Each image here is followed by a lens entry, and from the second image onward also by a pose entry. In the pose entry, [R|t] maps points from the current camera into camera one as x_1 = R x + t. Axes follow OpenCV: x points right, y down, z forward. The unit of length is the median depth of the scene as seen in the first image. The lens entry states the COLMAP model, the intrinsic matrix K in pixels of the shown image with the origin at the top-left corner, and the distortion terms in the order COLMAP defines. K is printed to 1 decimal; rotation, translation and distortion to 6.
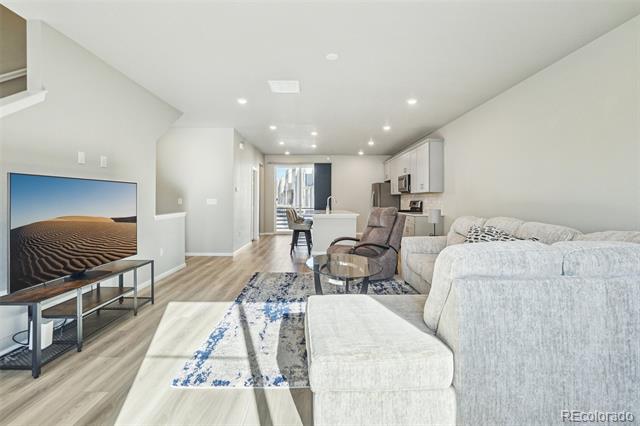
lens RADIAL K [[301.5, 0, 317.2], [0, 301.5, 203.9], [0, 0, 1]] dist [-0.035499, 0.000301]
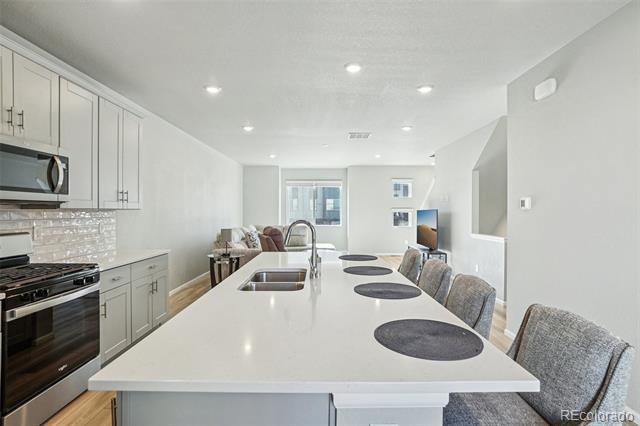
lens RADIAL K [[324.9, 0, 320.0], [0, 324.9, 213.0], [0, 0, 1]] dist [-0.000170, 0.000078]
pose [[-0.999776, -0.001414, 0.021108, 0.038866], [-0.001056, 0.999856, 0.016965, -0.084858], [-0.021129, 0.016939, -0.999633, 3.068427]]
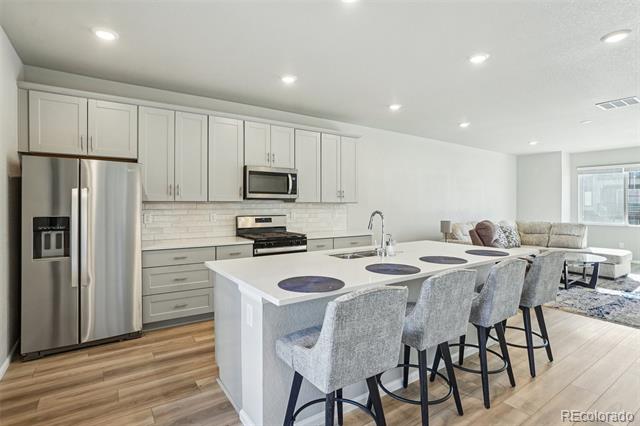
lens RADIAL K [[318.7, 0, 320.1], [0, 318.7, 203.0], [0, 0, 1]] dist [-0.015973, 0.000737]
pose [[-0.555461, -0.003377, 0.831536, -0.527286], [0.002360, 0.999981, 0.005637, -0.085642], [-0.831539, 0.005094, -0.555443, 2.981072]]
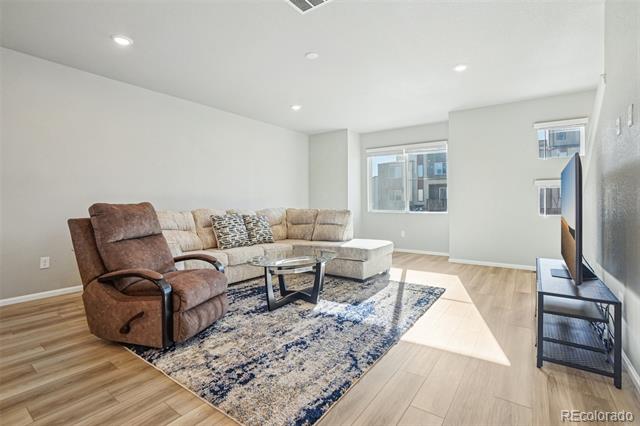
lens RADIAL K [[301.5, 0, 317.2], [0, 301.5, 203.9], [0, 0, 1]] dist [-0.035499, 0.000301]
pose [[-0.803148, -0.001037, 0.595779, -0.574092], [0.008119, 0.999887, 0.012685, 0.012828], [-0.595725, 0.015025, -0.803048, 1.786827]]
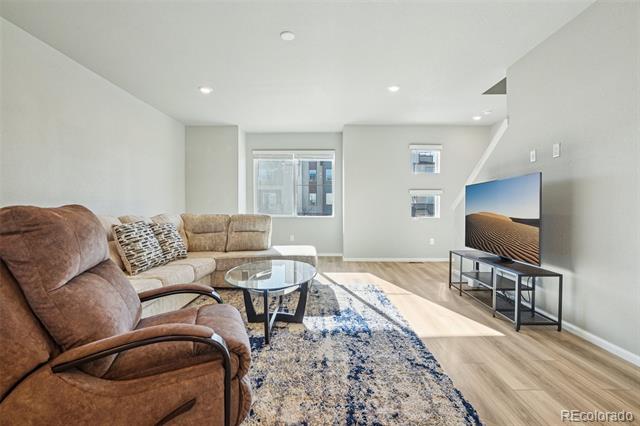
lens RADIAL K [[298.3, 0, 320.0], [0, 298.3, 213.0], [0, 0, 1]] dist [-0.035191, 0.000518]
pose [[-0.999670, -0.005255, 0.025155, -0.065935], [-0.004520, 0.999564, 0.029195, 0.012887], [-0.025297, 0.029072, -0.999257, 1.844317]]
